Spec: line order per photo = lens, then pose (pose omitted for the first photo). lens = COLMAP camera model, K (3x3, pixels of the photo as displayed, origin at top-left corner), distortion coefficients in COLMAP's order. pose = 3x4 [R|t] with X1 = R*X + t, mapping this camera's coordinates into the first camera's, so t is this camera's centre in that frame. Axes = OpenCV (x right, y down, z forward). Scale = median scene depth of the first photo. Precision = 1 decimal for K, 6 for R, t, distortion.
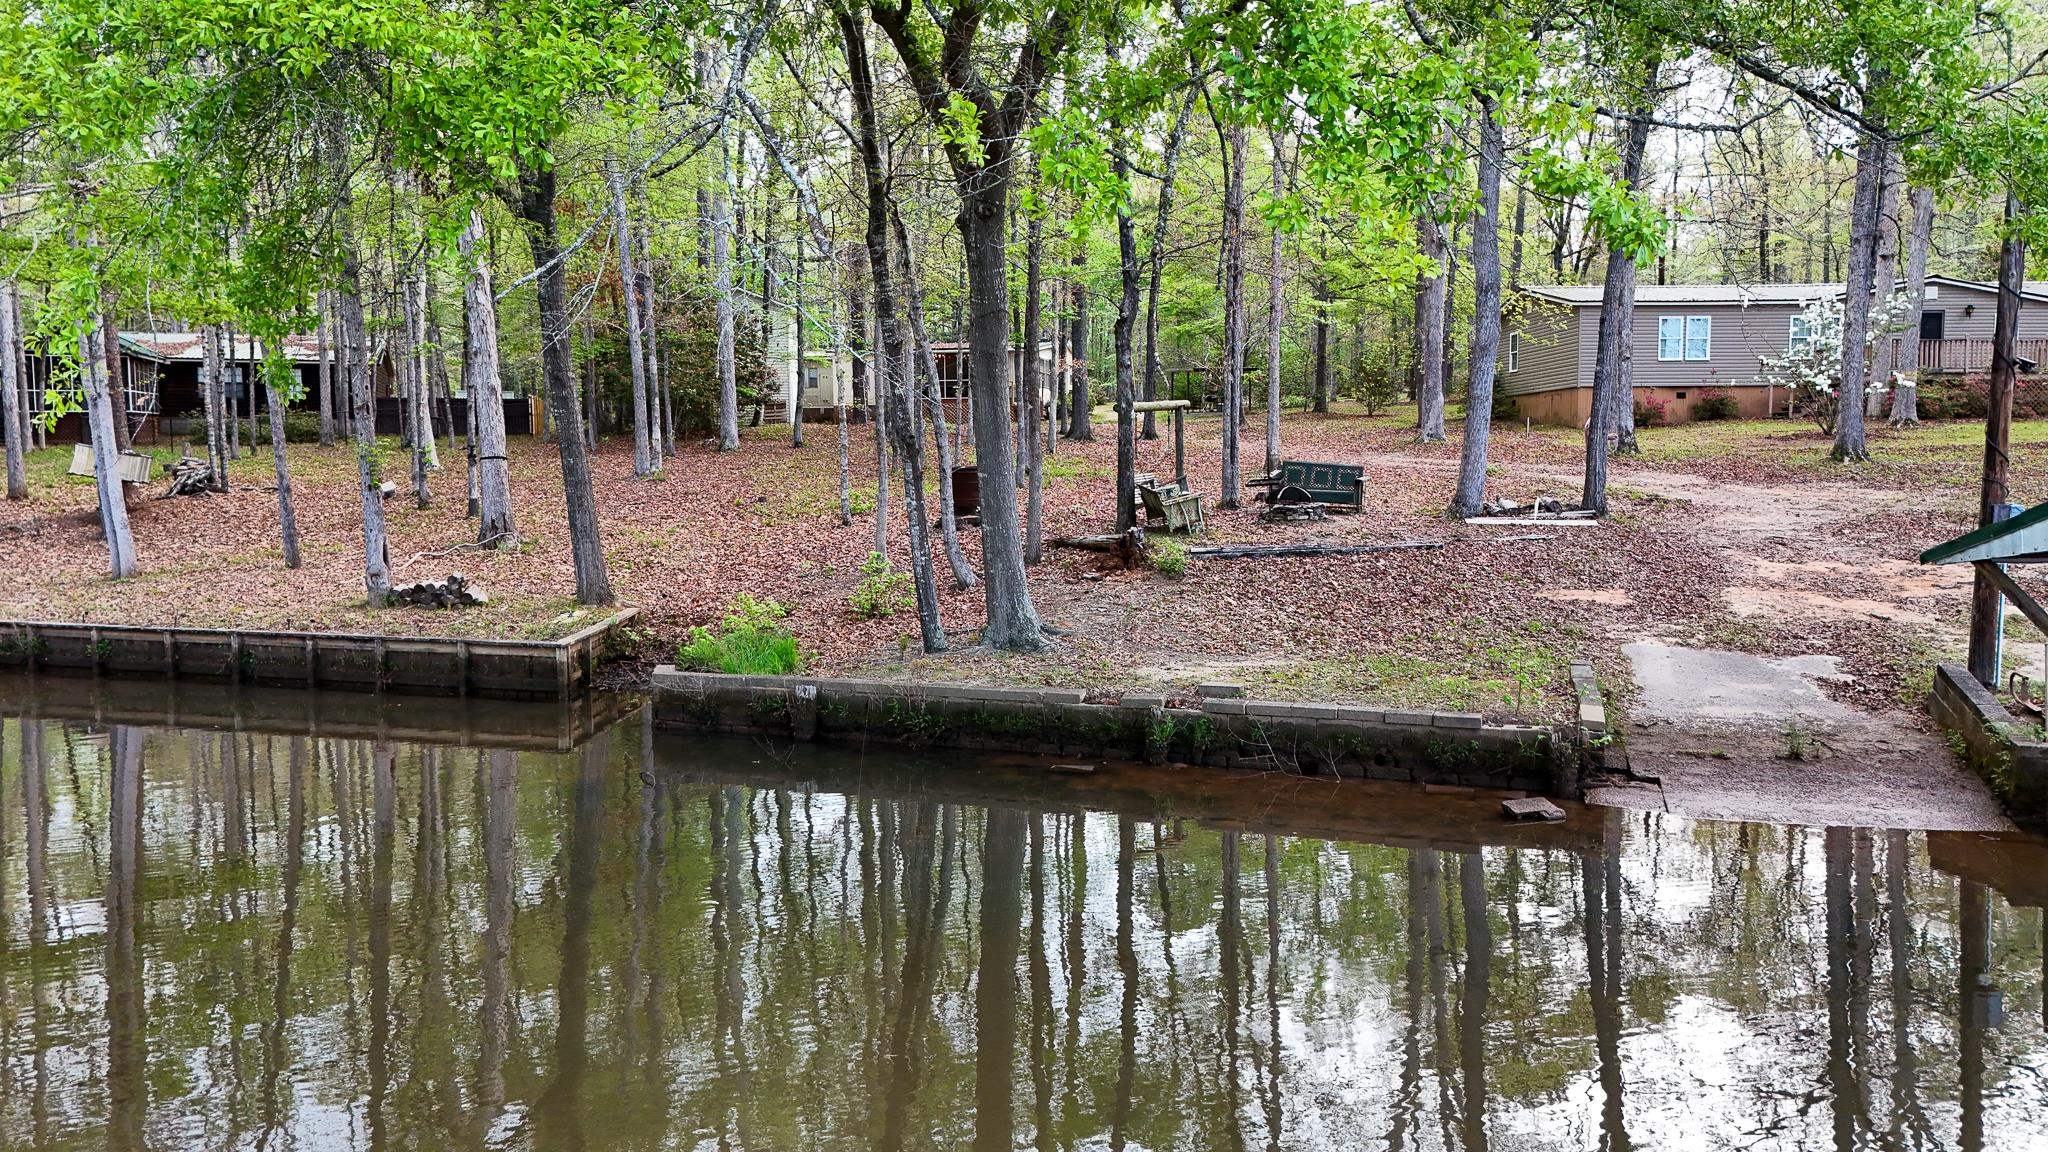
lens RADIAL K [[1506.6, 0, 1024.0], [0, 1506.6, 576.0], [0, 0, 1]] dist [0.107482, -0.137964]
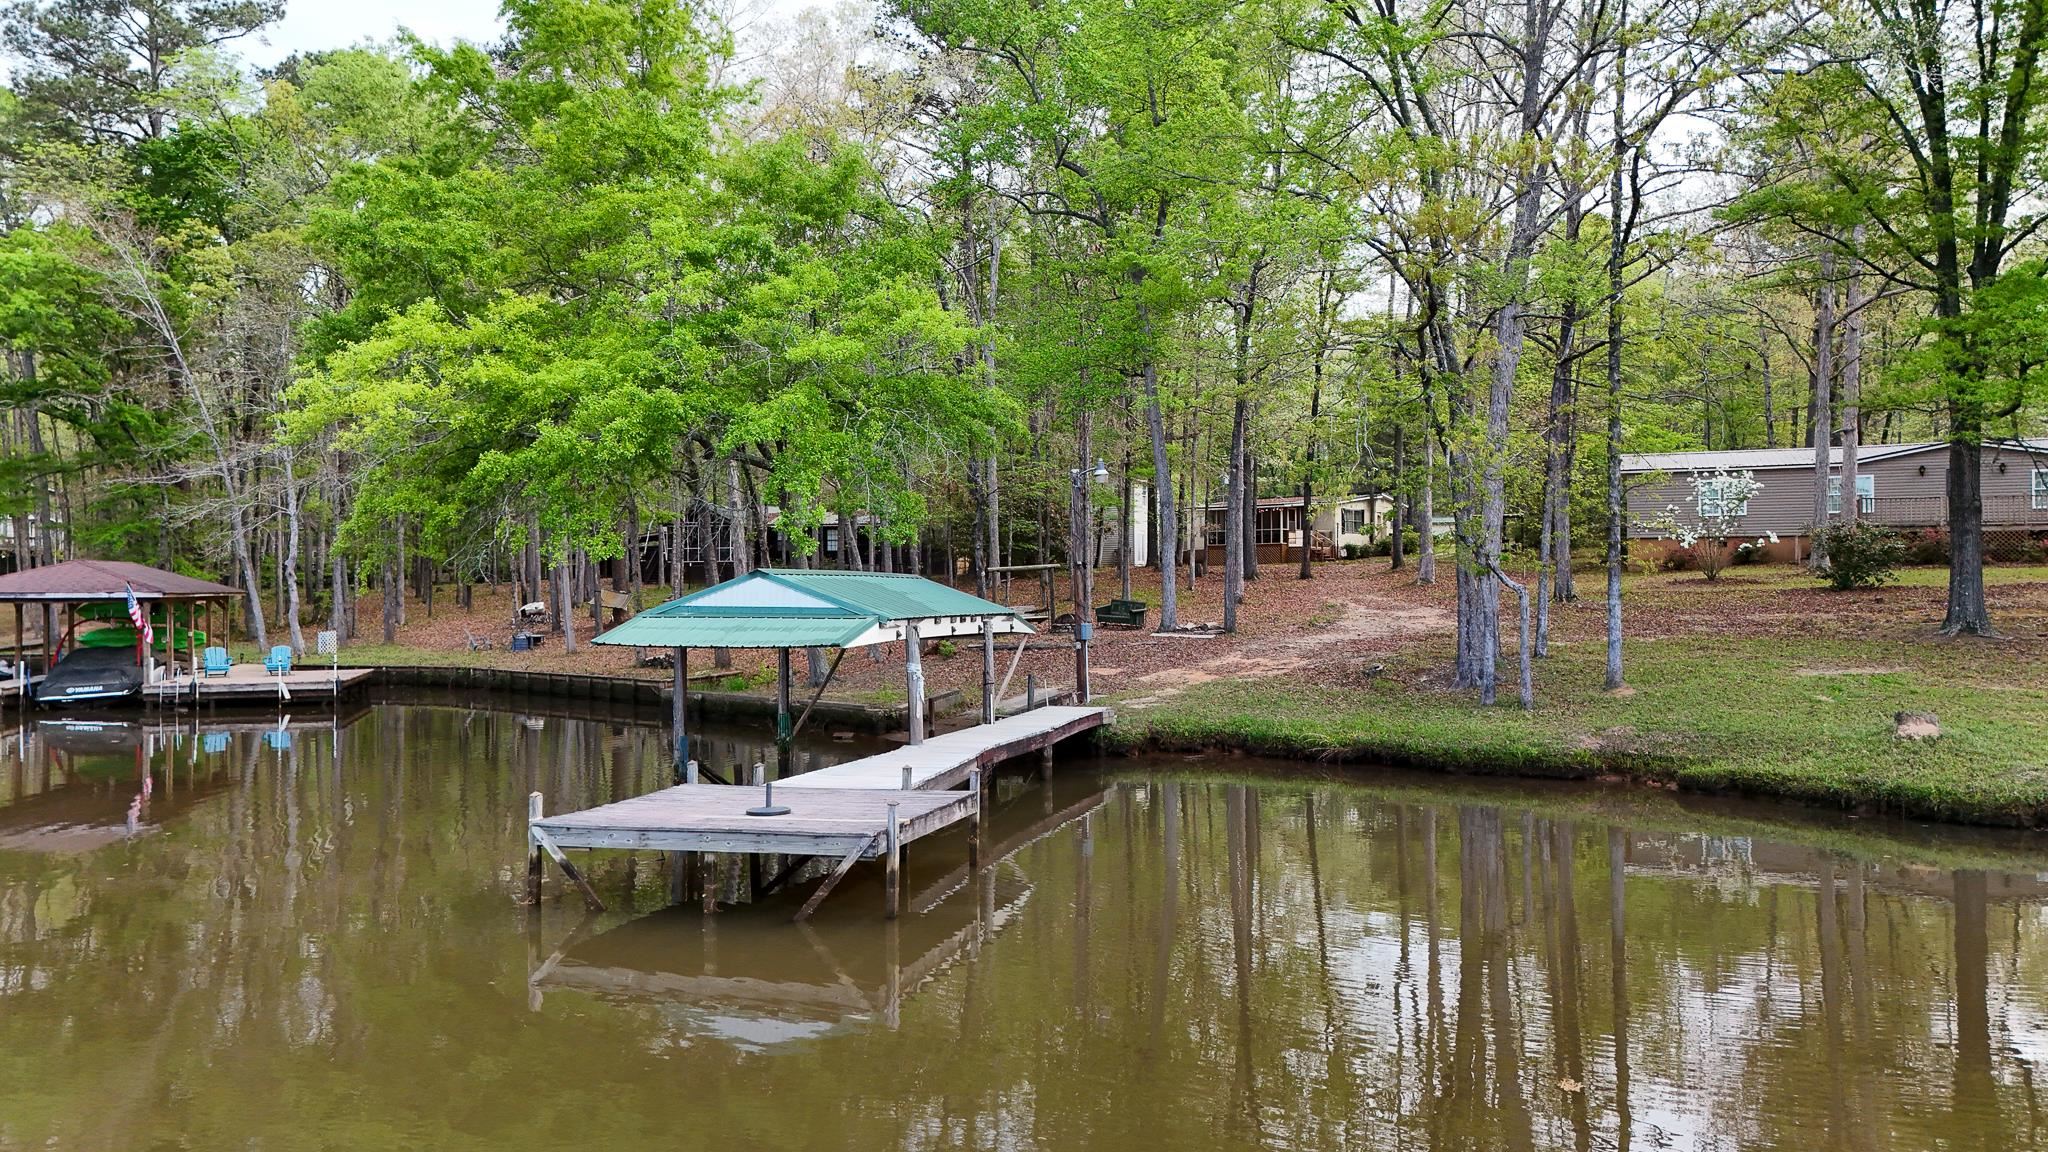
lens RADIAL K [[1506.6, 0, 1024.0], [0, 1506.6, 576.0], [0, 0, 1]] dist [0.107482, -0.137964]
pose [[0.893213, -0.007224, -0.449576, 1.019128], [-0.032549, 0.996209, -0.080676, 0.046756], [0.448454, 0.086694, 0.889591, -0.663165]]
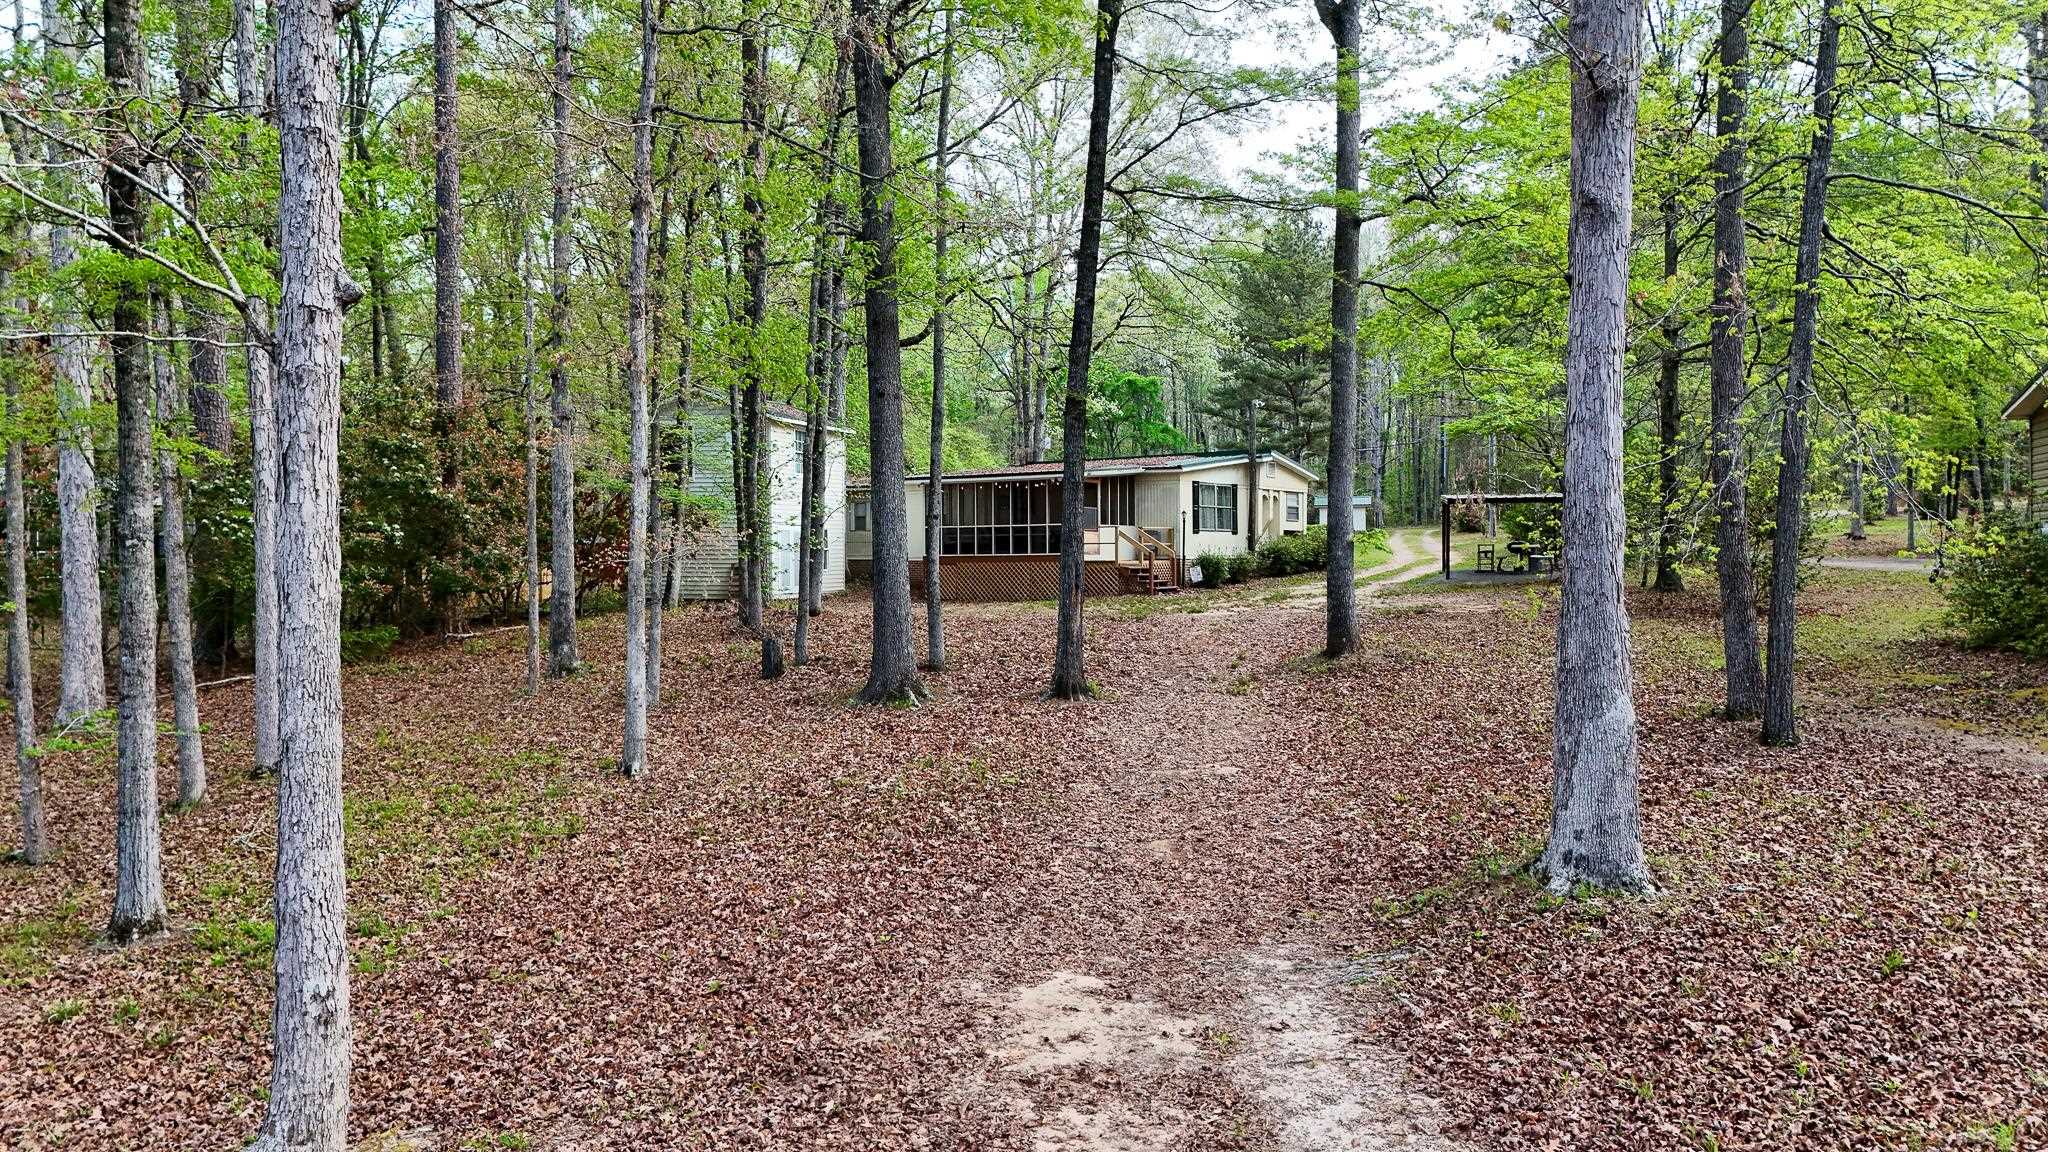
lens RADIAL K [[1506.6, 0, 1024.0], [0, 1506.6, 576.0], [0, 0, 1]] dist [0.107482, -0.137964]
pose [[0.929317, -0.001100, -0.369282, 0.487984], [-0.025311, 0.997454, -0.066669, -0.224351], [0.368415, 0.071304, 0.926923, 1.383516]]
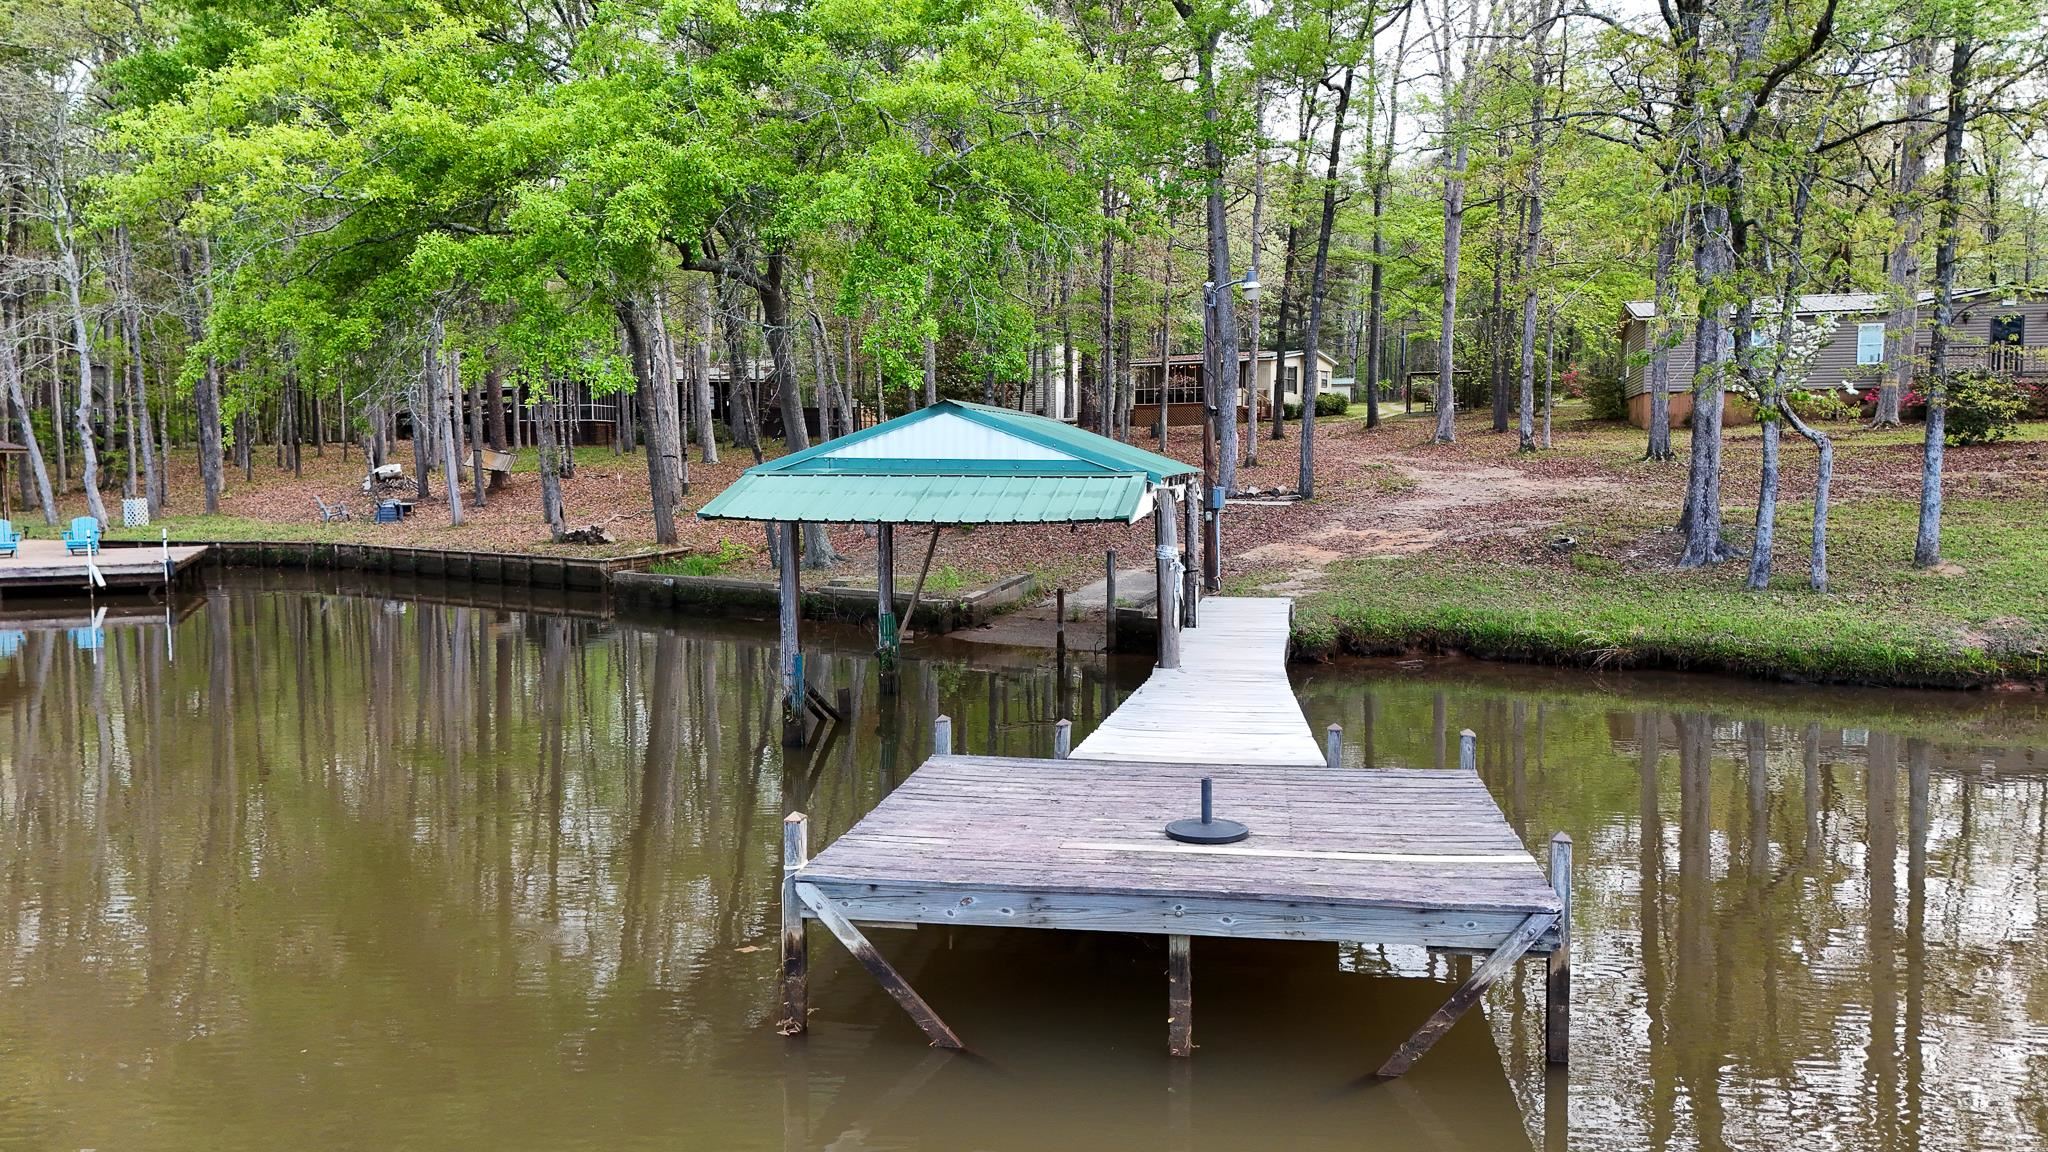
lens RADIAL K [[1506.6, 0, 1024.0], [0, 1506.6, 576.0], [0, 0, 1]] dist [0.107482, -0.137964]
pose [[0.939858, 0.023815, -0.340735, 0.663395], [-0.024028, 0.999705, 0.003597, 0.038737], [0.340720, 0.004807, 0.940153, -0.440282]]
